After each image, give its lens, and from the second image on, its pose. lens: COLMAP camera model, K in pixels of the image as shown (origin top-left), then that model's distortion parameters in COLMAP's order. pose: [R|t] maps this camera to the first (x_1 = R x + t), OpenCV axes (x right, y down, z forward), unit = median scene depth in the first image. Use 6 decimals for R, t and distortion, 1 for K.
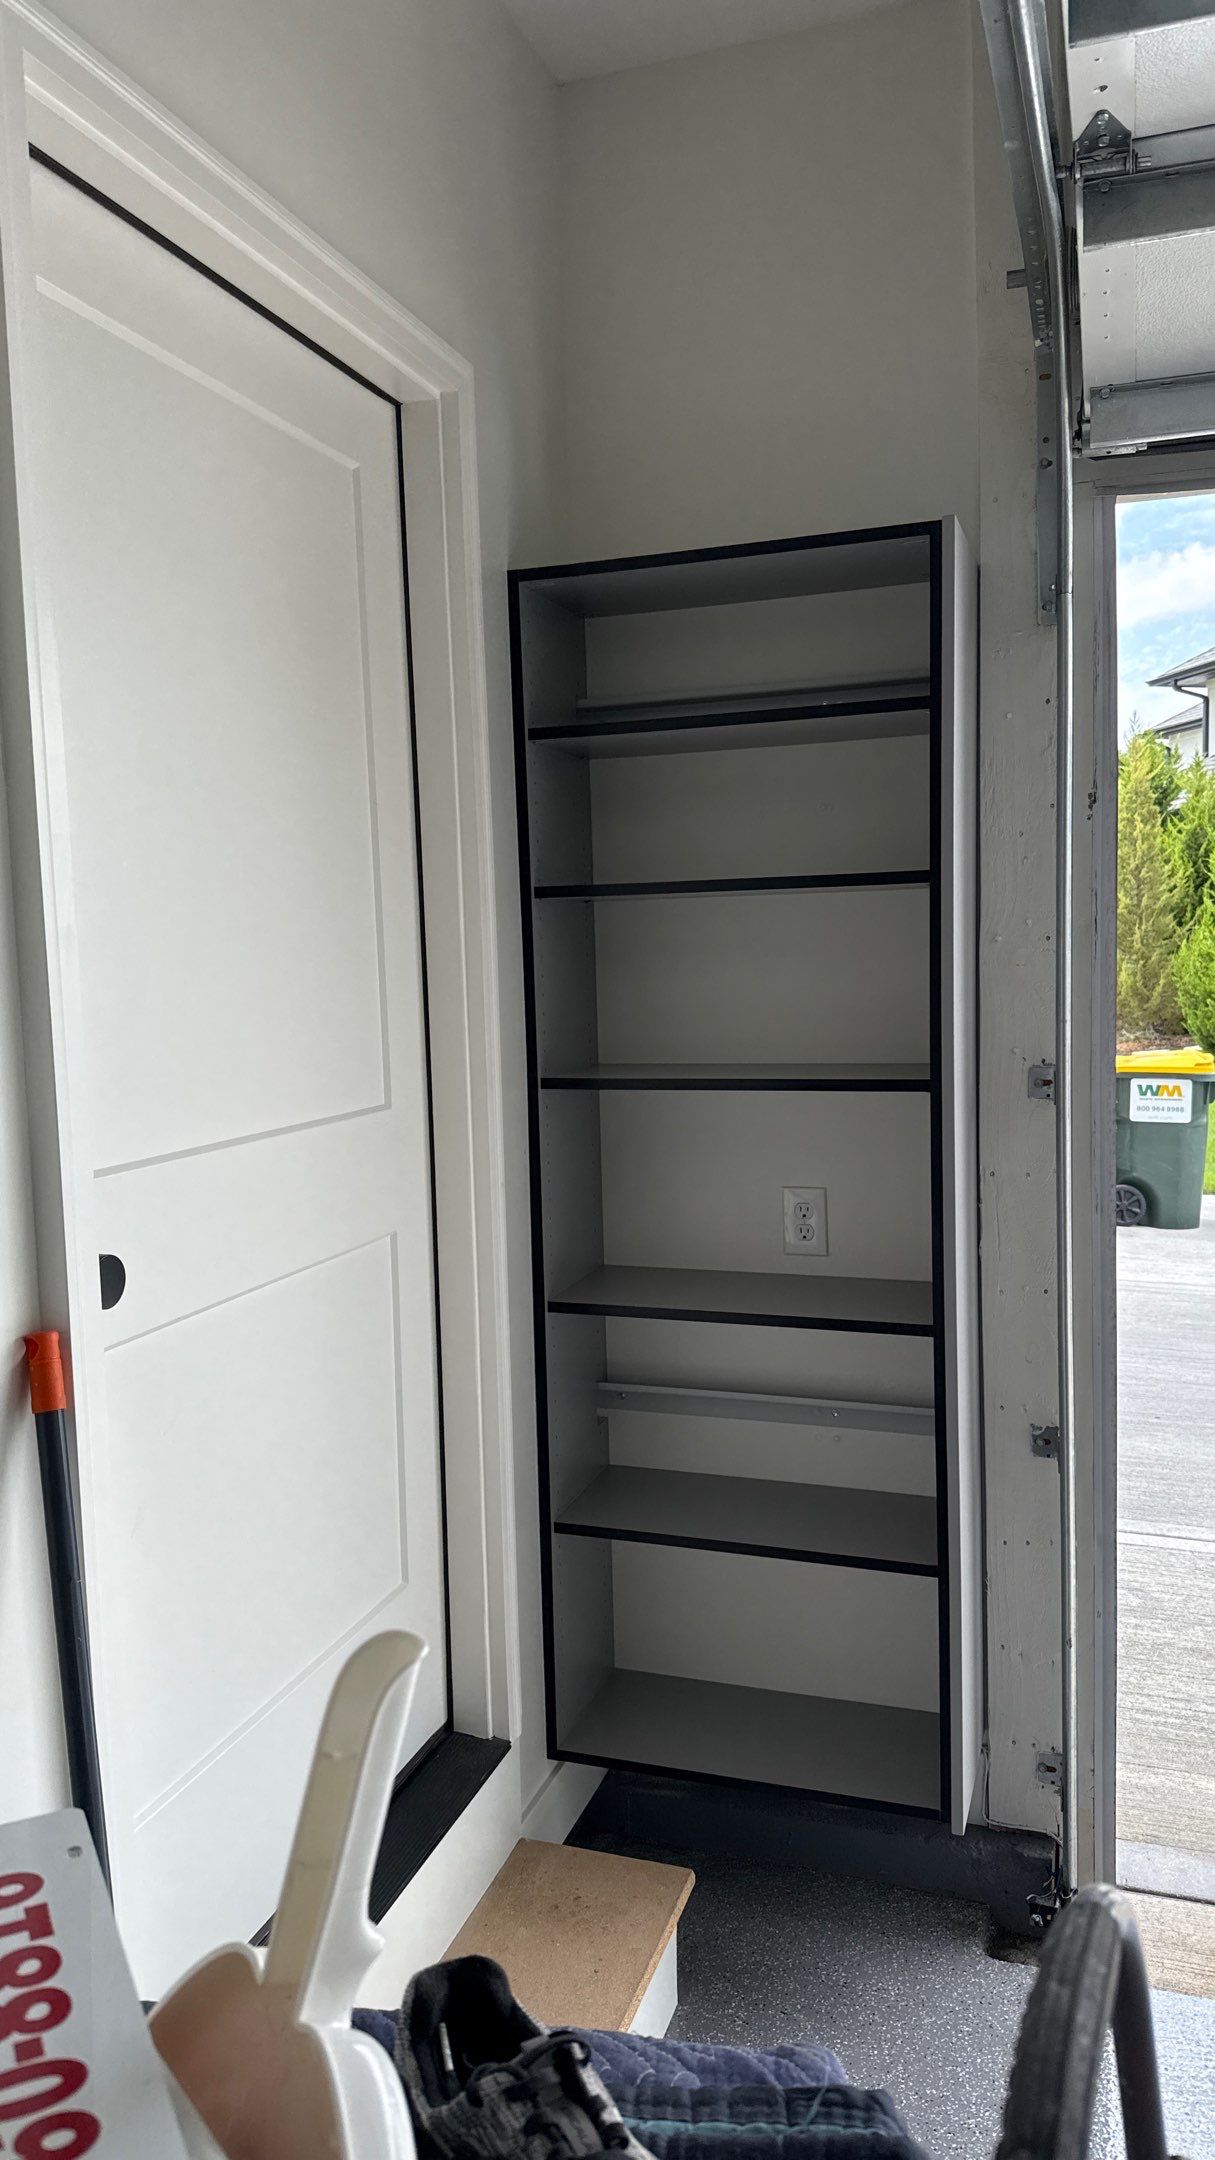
lens RADIAL K [[1491.9, 0, 611.6], [0, 1491.9, 1078.8], [0, 0, 1]] dist [-0.013719, -0.015592]
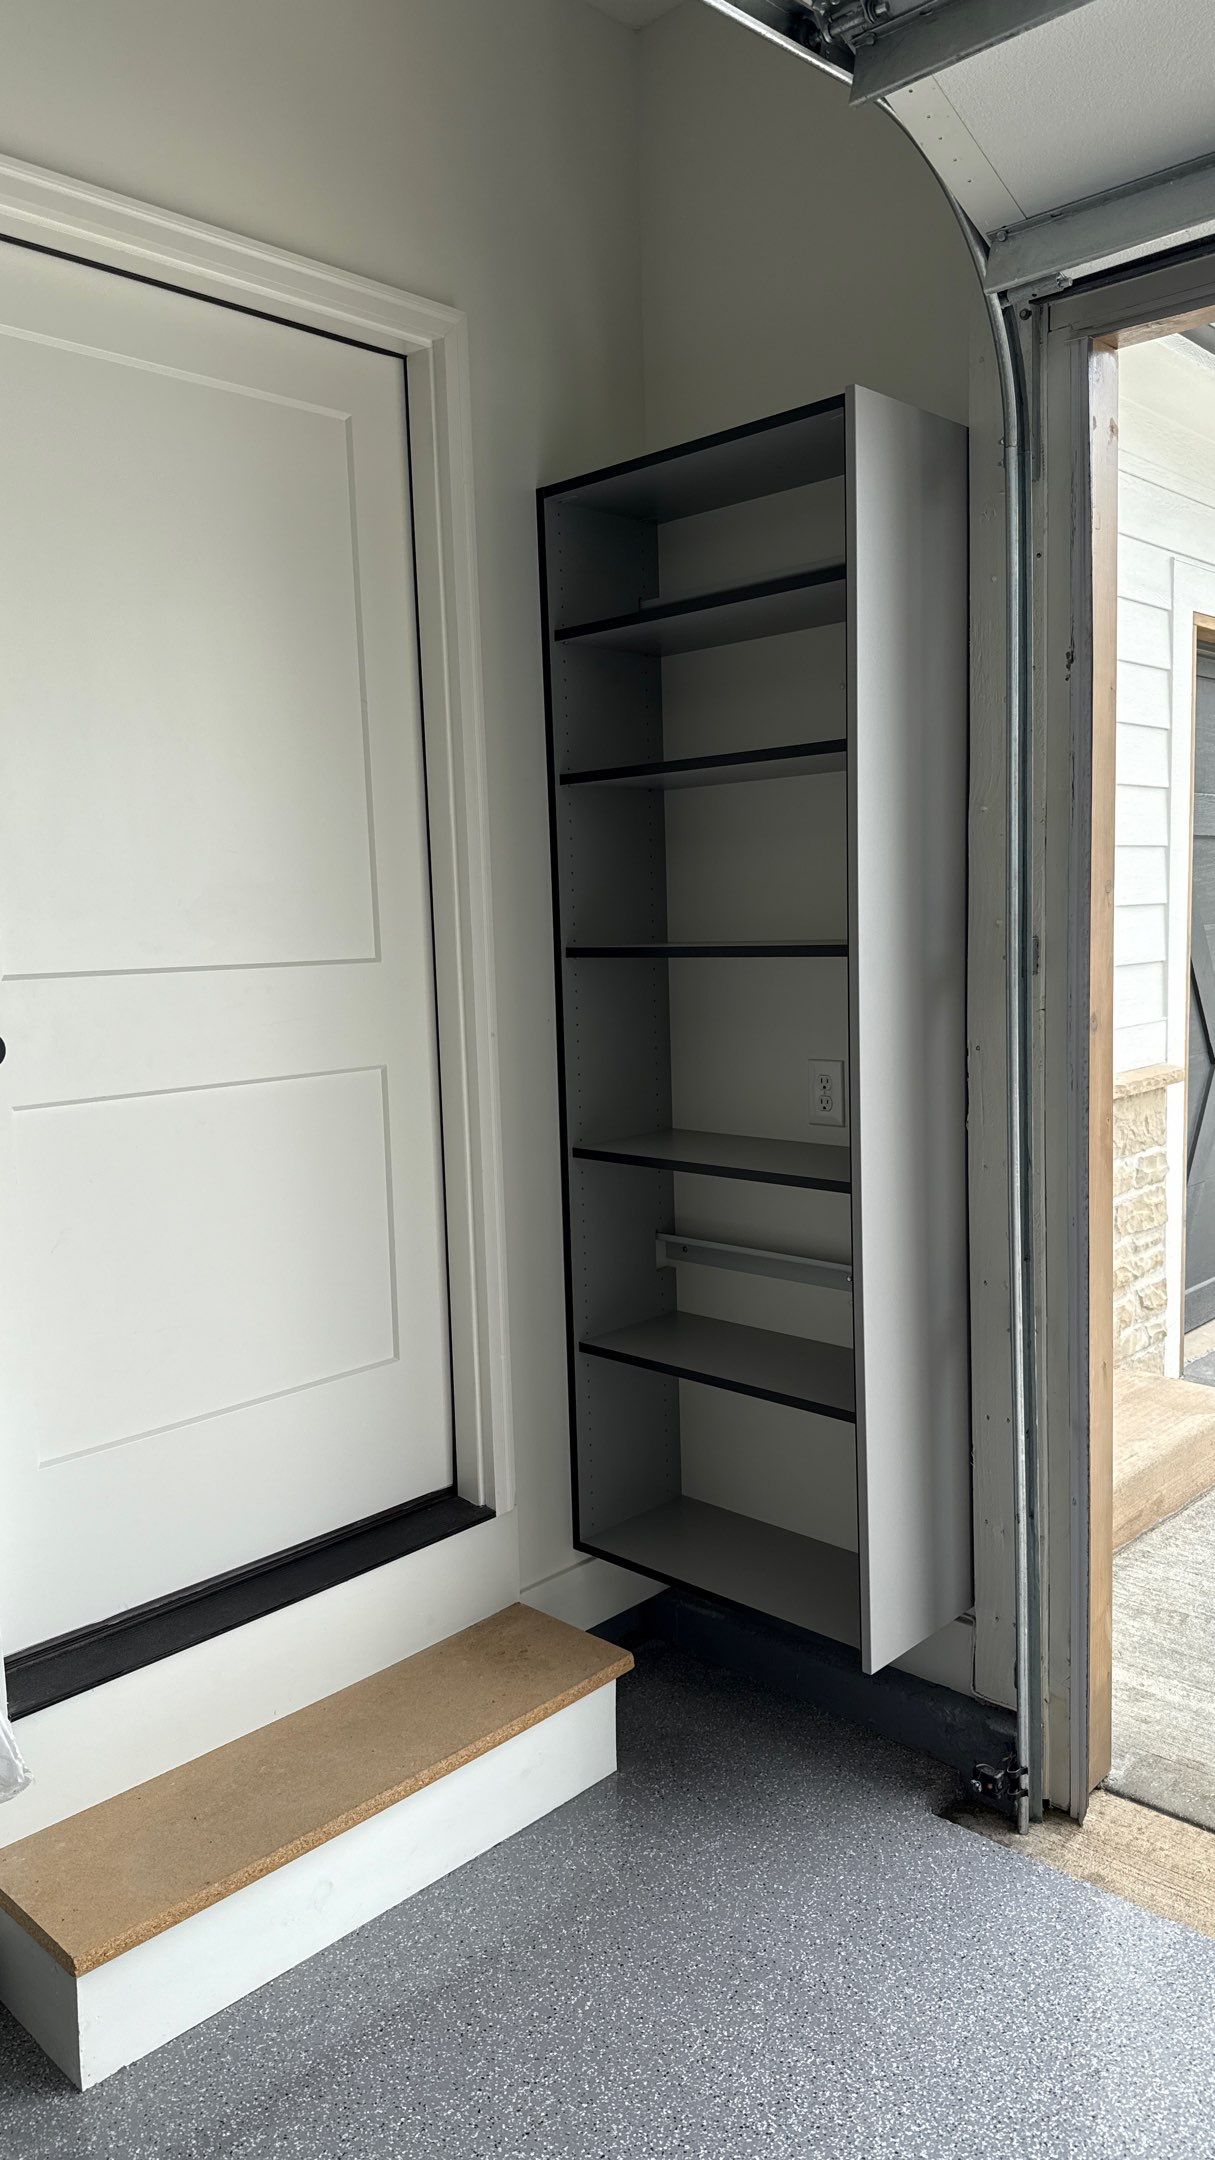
lens RADIAL K [[1491.9, 0, 595.4], [0, 1491.9, 1078.7], [0, 0, 1]] dist [-0.013719, -0.015592]
pose [[0.906969, 0.049553, -0.418272, 0.450702], [-0.033488, 0.998395, 0.045668, 0.049487], [0.419864, -0.027412, 0.907173, -0.013340]]
